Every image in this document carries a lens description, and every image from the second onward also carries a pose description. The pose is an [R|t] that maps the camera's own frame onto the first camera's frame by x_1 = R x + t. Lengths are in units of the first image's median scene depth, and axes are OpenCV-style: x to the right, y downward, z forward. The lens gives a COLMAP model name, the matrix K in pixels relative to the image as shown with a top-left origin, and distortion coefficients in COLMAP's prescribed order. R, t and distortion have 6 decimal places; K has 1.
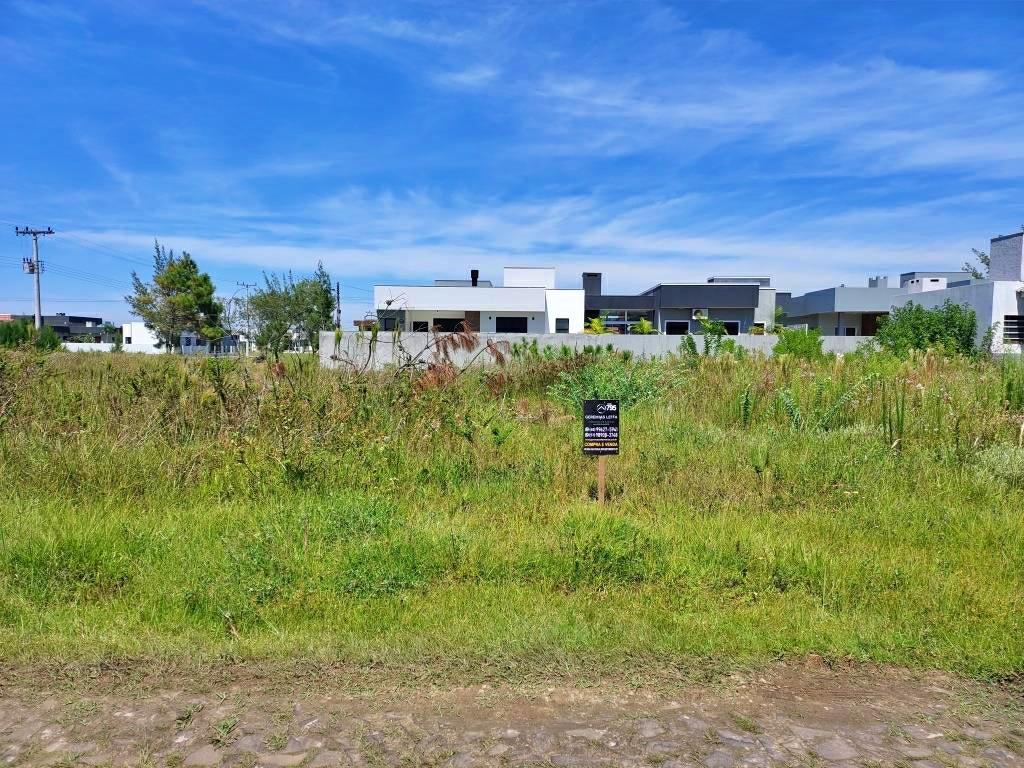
lens RADIAL K [[735.7, 0, 516.5], [0, 735.7, 375.9], [0, 0, 1]] dist [0.044256, -0.011899]
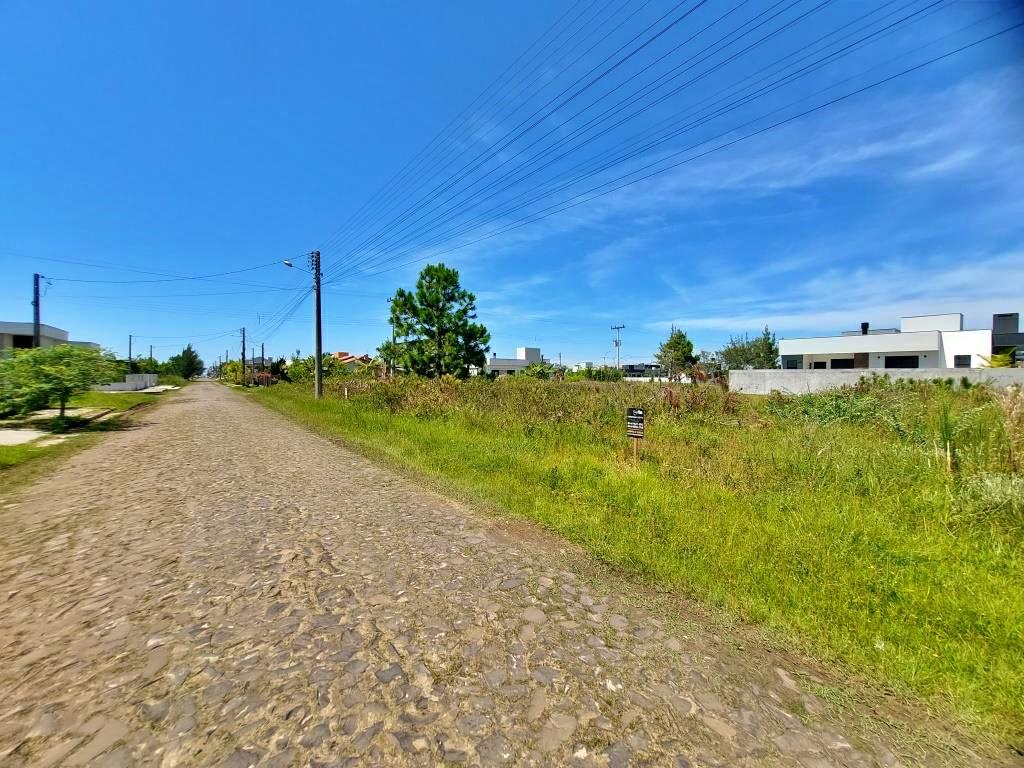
lens RADIAL K [[404.5, 0, 504.8], [0, 404.5, 393.3], [0, 0, 1]] dist [-0.003181, 0.000366]
pose [[0.605232, 0.027344, -0.795579, 0.134146], [-0.030895, 0.999464, 0.010848, -0.001041], [0.795449, 0.018014, 0.605752, 0.021652]]
